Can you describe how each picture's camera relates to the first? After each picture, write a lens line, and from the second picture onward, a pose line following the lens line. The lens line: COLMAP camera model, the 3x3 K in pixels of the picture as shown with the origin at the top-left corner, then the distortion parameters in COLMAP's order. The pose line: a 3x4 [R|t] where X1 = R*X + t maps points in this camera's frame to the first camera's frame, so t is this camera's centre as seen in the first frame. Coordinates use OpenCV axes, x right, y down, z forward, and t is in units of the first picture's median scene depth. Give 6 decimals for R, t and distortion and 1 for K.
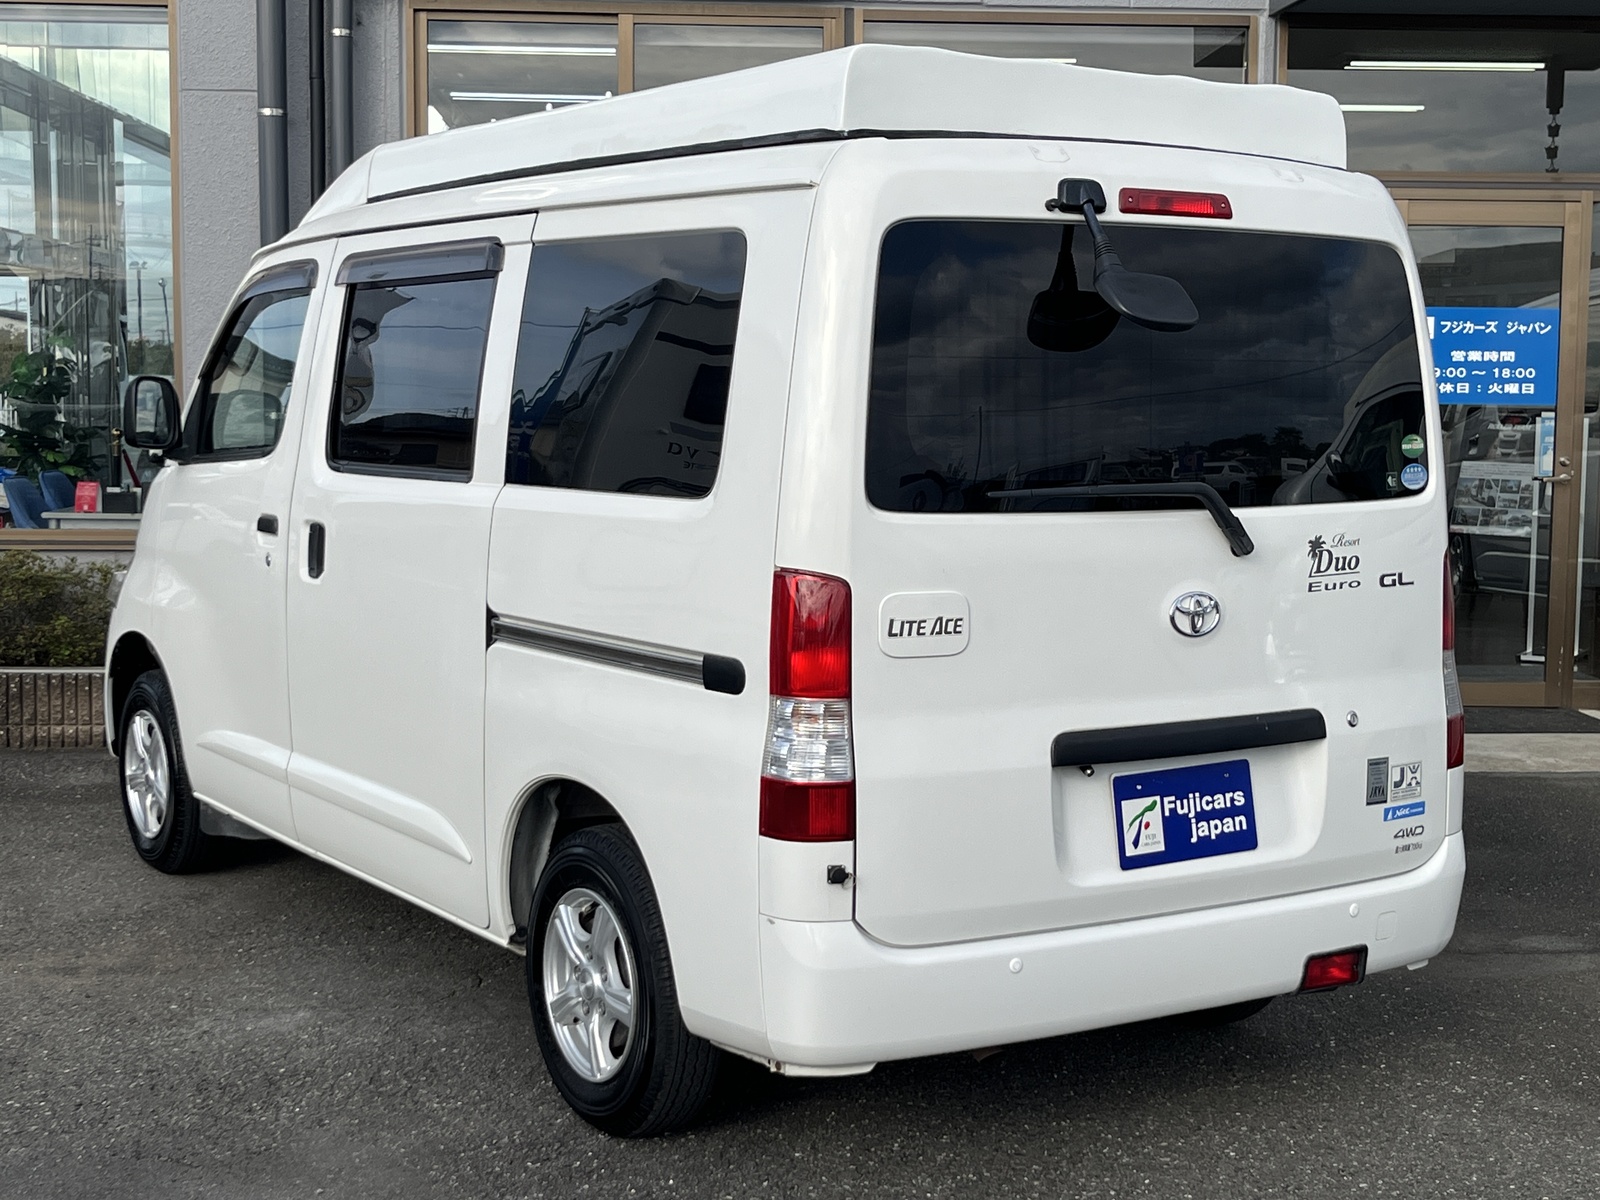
lens RADIAL K [[2286.2, 0, 801.4], [0, 2286.2, 599.0], [0, 0, 1]] dist [0.007325, 0.000000]
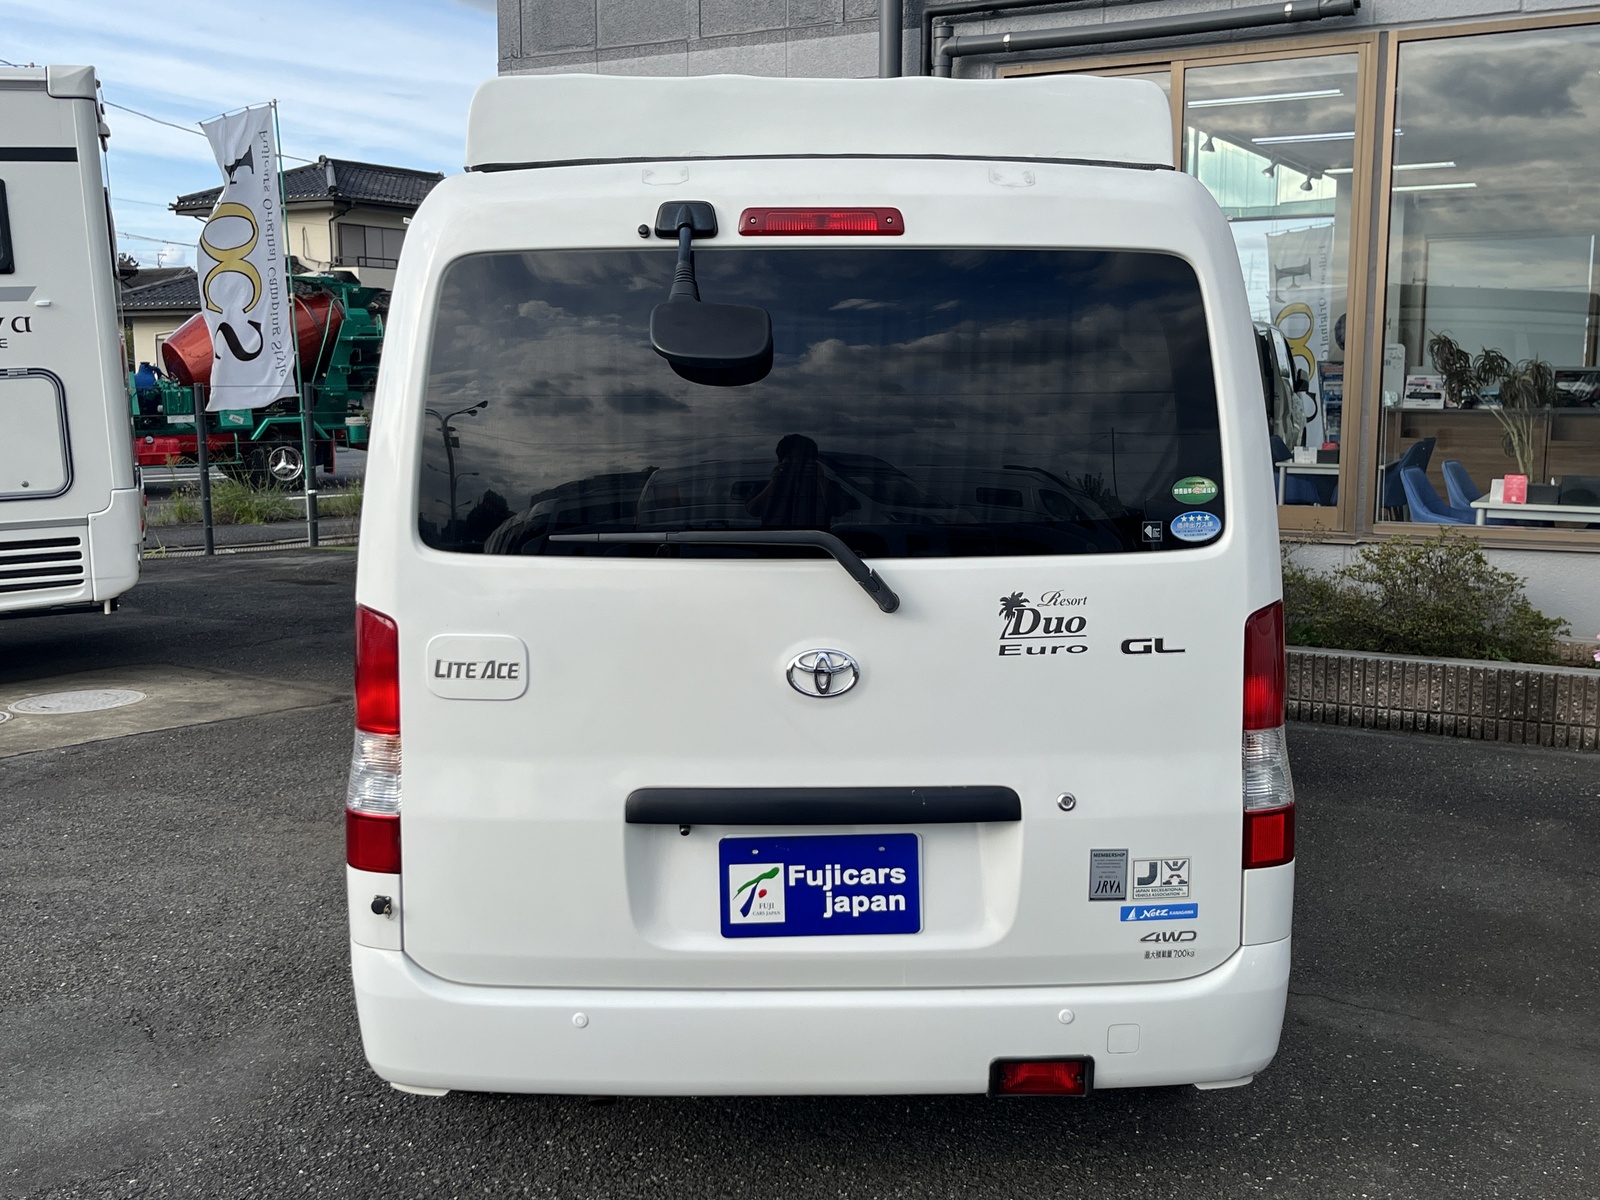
lens RADIAL K [[1628.4, 0, 800.5], [0, 1628.4, 596.0], [0, 0, 1]] dist [0.054970, 0.000000]
pose [[0.850444, 0.065045, -0.522028, 0.499359], [-0.041135, 0.997511, 0.057277, -0.060921], [0.524454, -0.027237, 0.851003, 0.436097]]
